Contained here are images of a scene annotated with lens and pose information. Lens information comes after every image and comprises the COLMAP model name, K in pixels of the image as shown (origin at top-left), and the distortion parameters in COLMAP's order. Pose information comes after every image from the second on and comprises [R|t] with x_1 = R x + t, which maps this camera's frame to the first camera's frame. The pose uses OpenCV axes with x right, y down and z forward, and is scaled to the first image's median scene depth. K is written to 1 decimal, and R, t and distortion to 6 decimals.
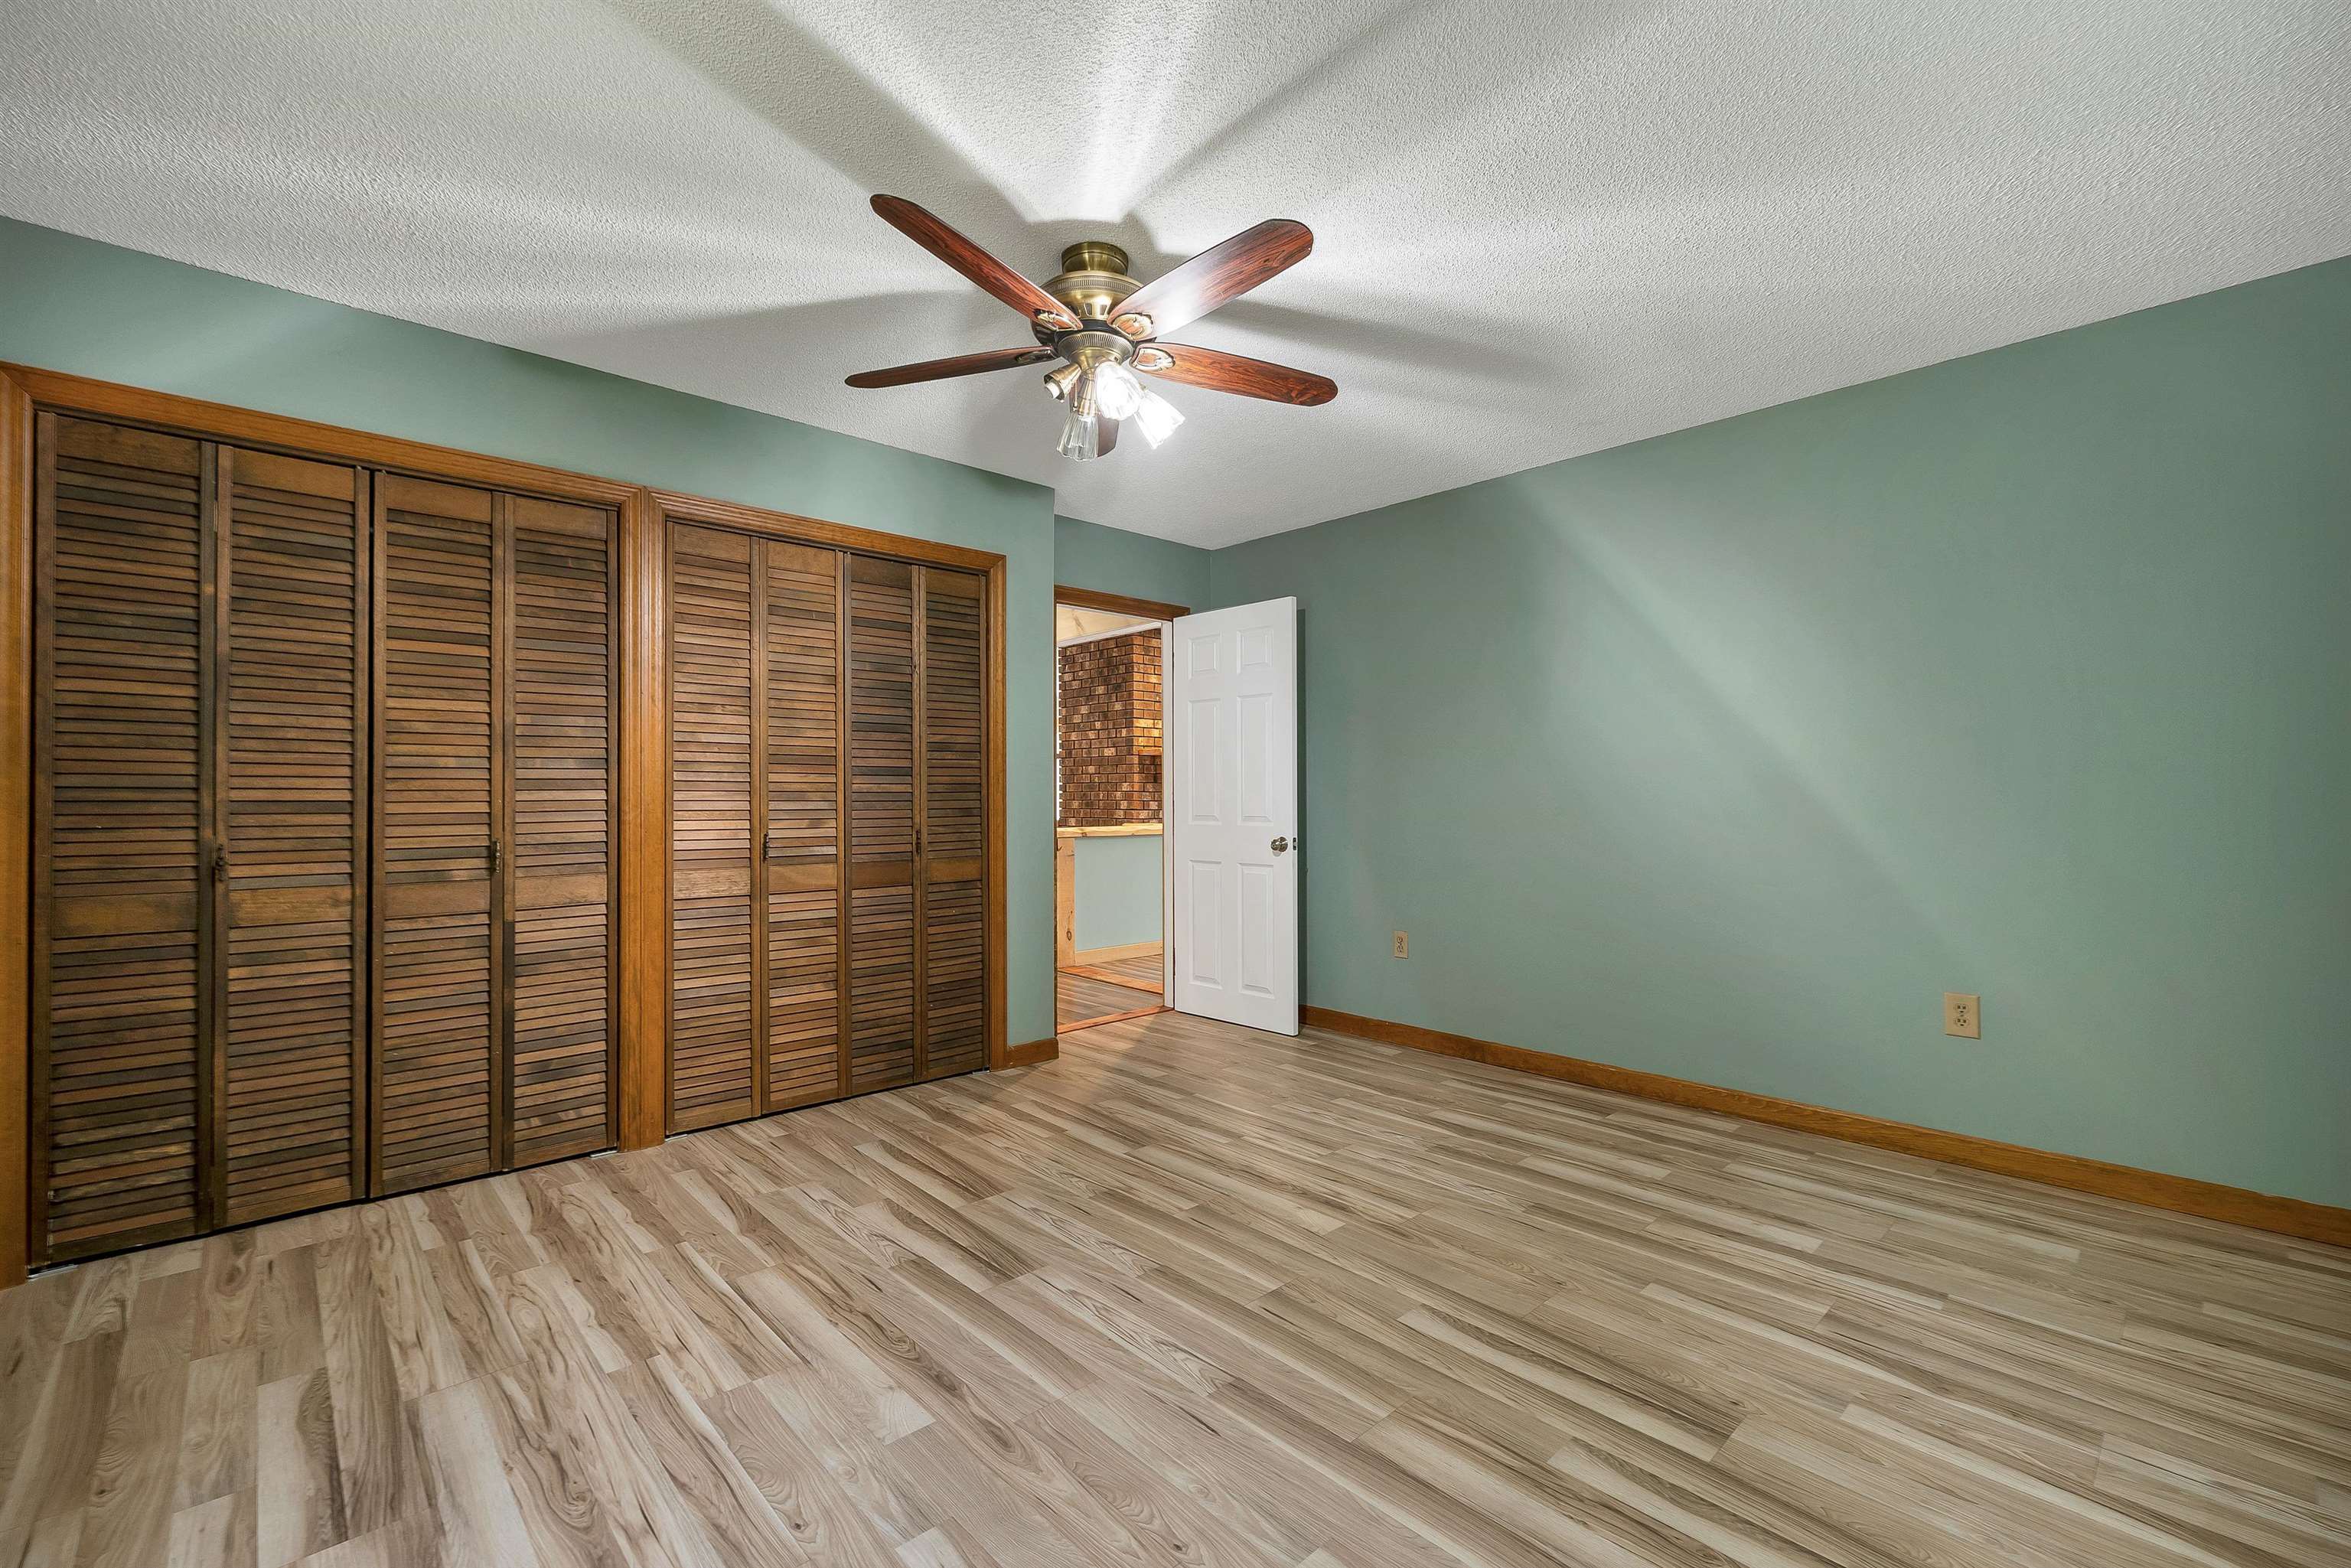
lens RADIAL K [[1000.9, 0, 1175.5], [0, 1000.9, 784.0], [0, 0, 1]] dist [0.000451, -0.000110]
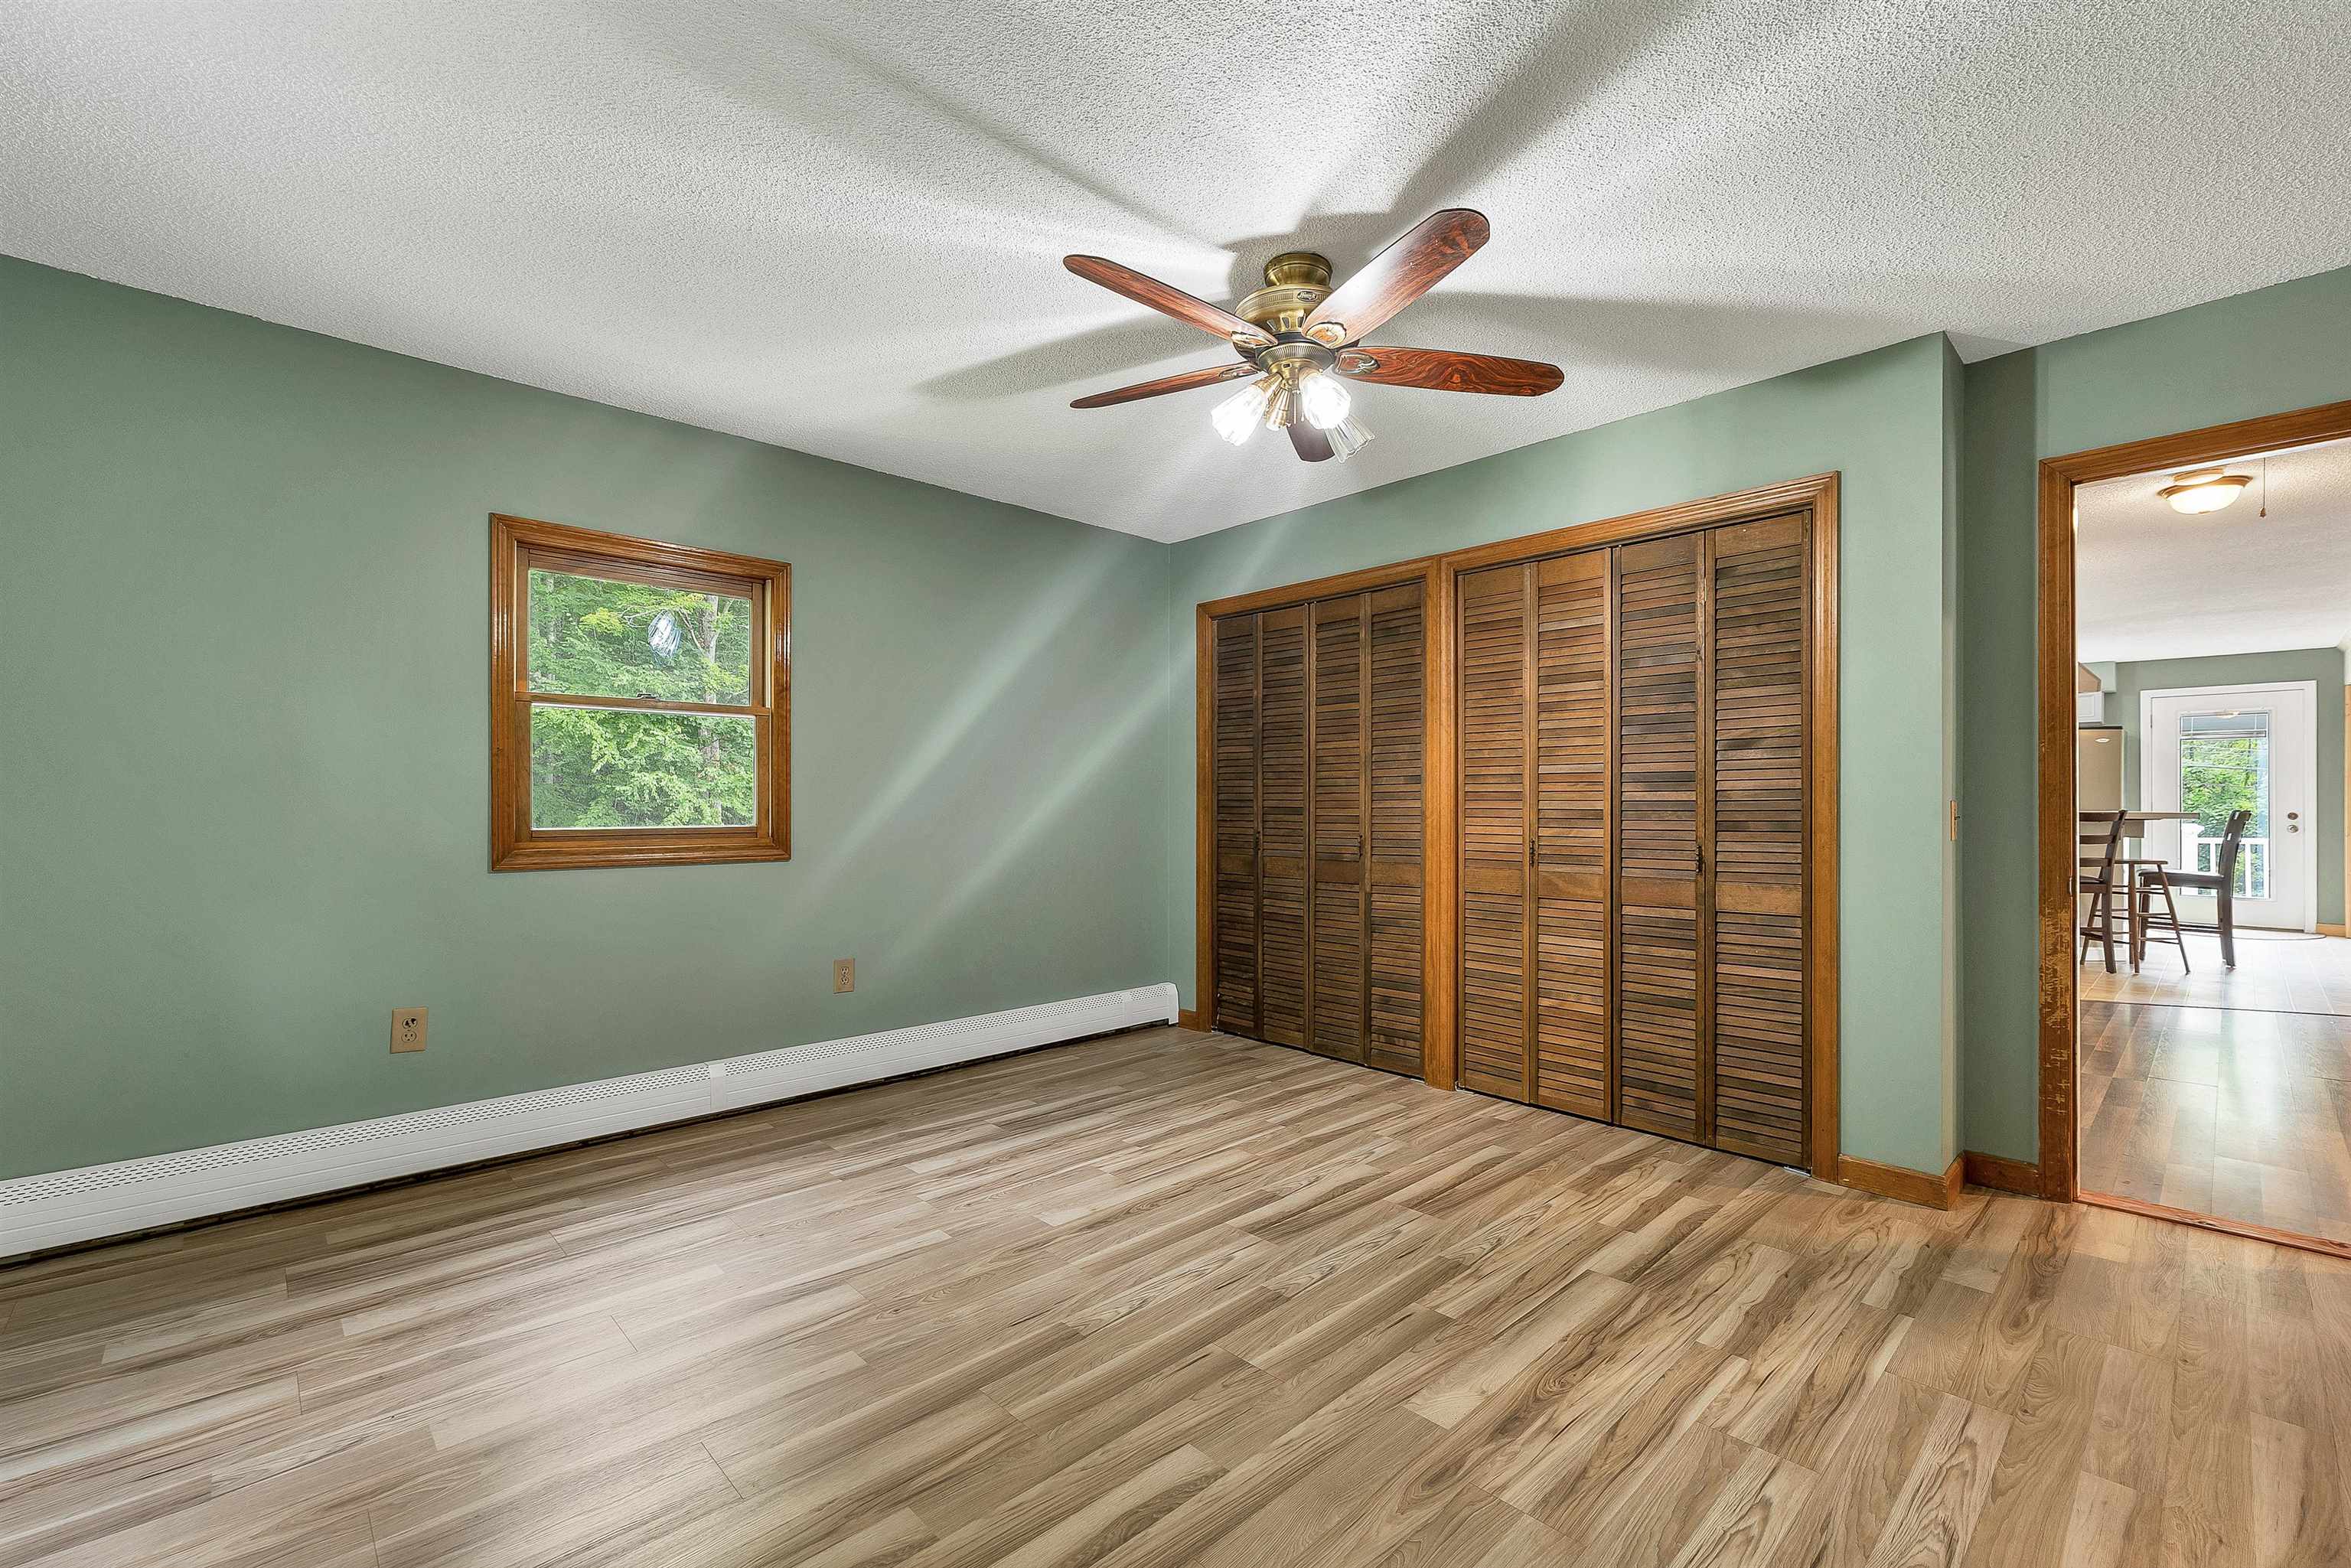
lens RADIAL K [[988.8, 0, 1166.9], [0, 988.8, 809.0], [0, 0, 1]] dist [-0.000297, 0.000119]
pose [[0.002763, 0.006599, -0.999974, 0.787012], [0.011425, 0.999913, 0.006630, 0.005846], [0.999931, -0.011443, 0.002688, 0.753050]]
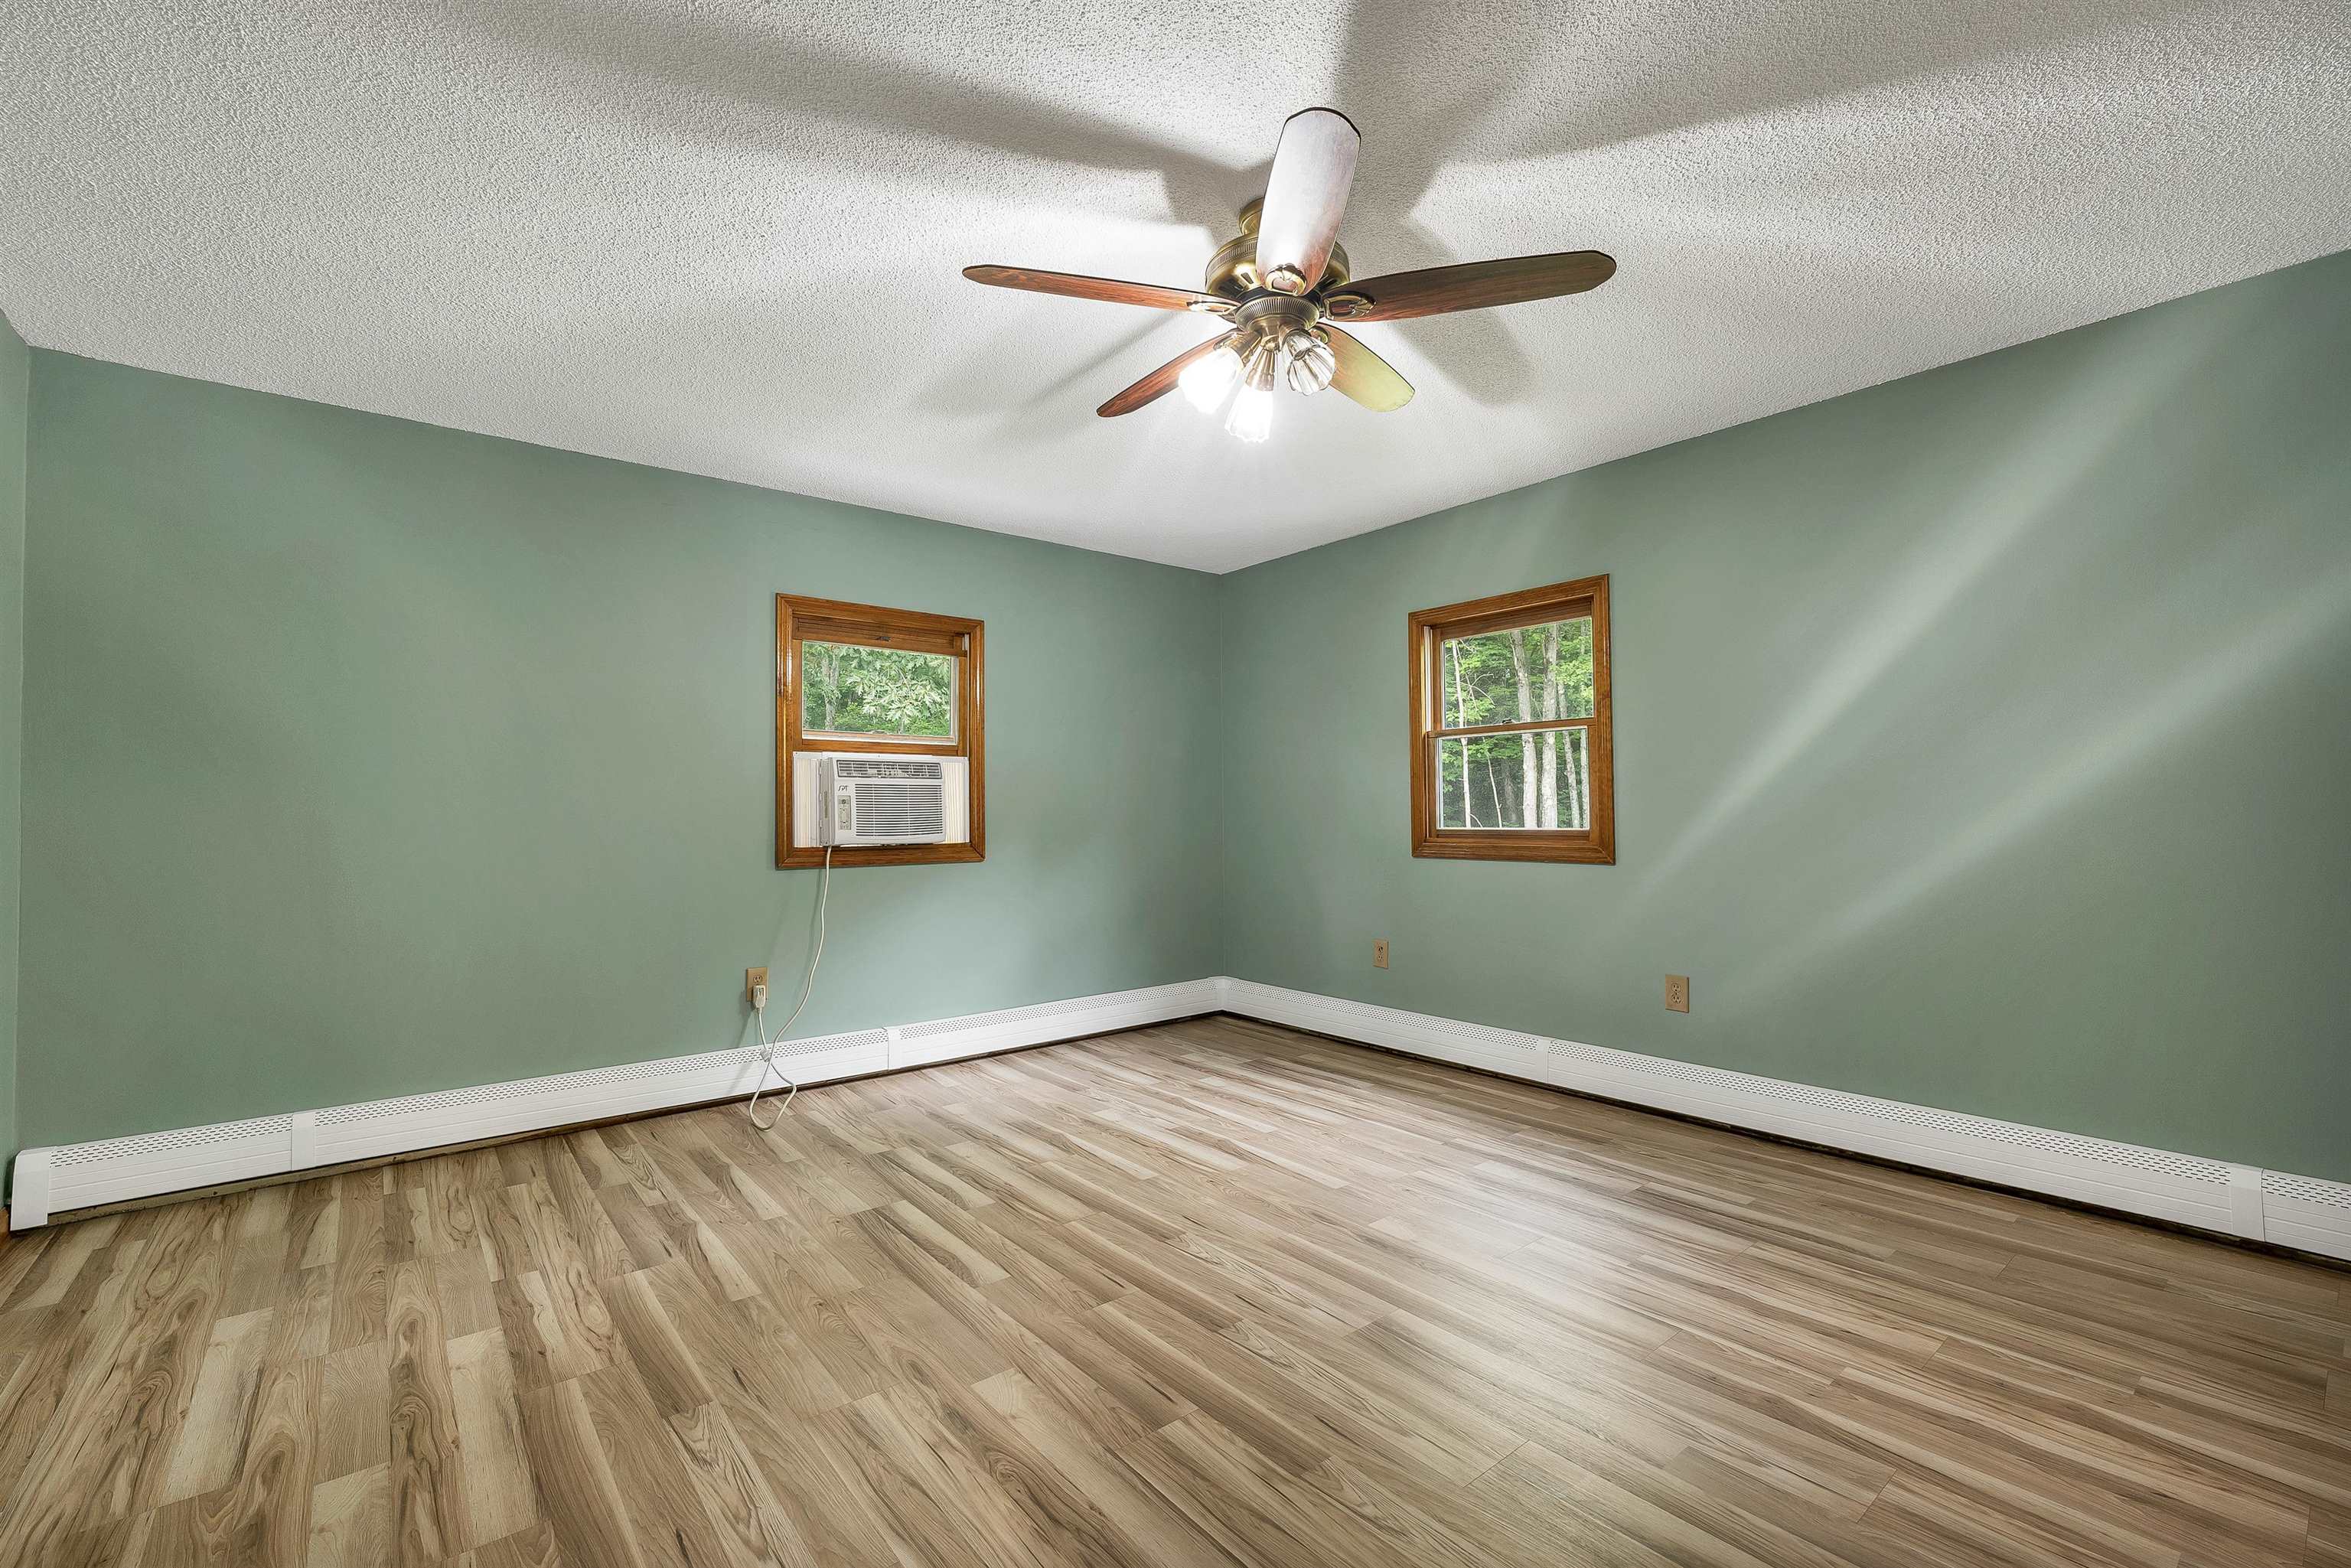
lens RADIAL K [[978.3, 0, 1183.8], [0, 978.3, 787.8], [0, 0, 1]] dist [0.000214, 0.000163]
pose [[-0.998258, 0.012185, 0.057726, -0.035753], [0.010101, 0.999292, -0.036250, 0.015861], [-0.058127, -0.035604, -0.997674, 1.620804]]
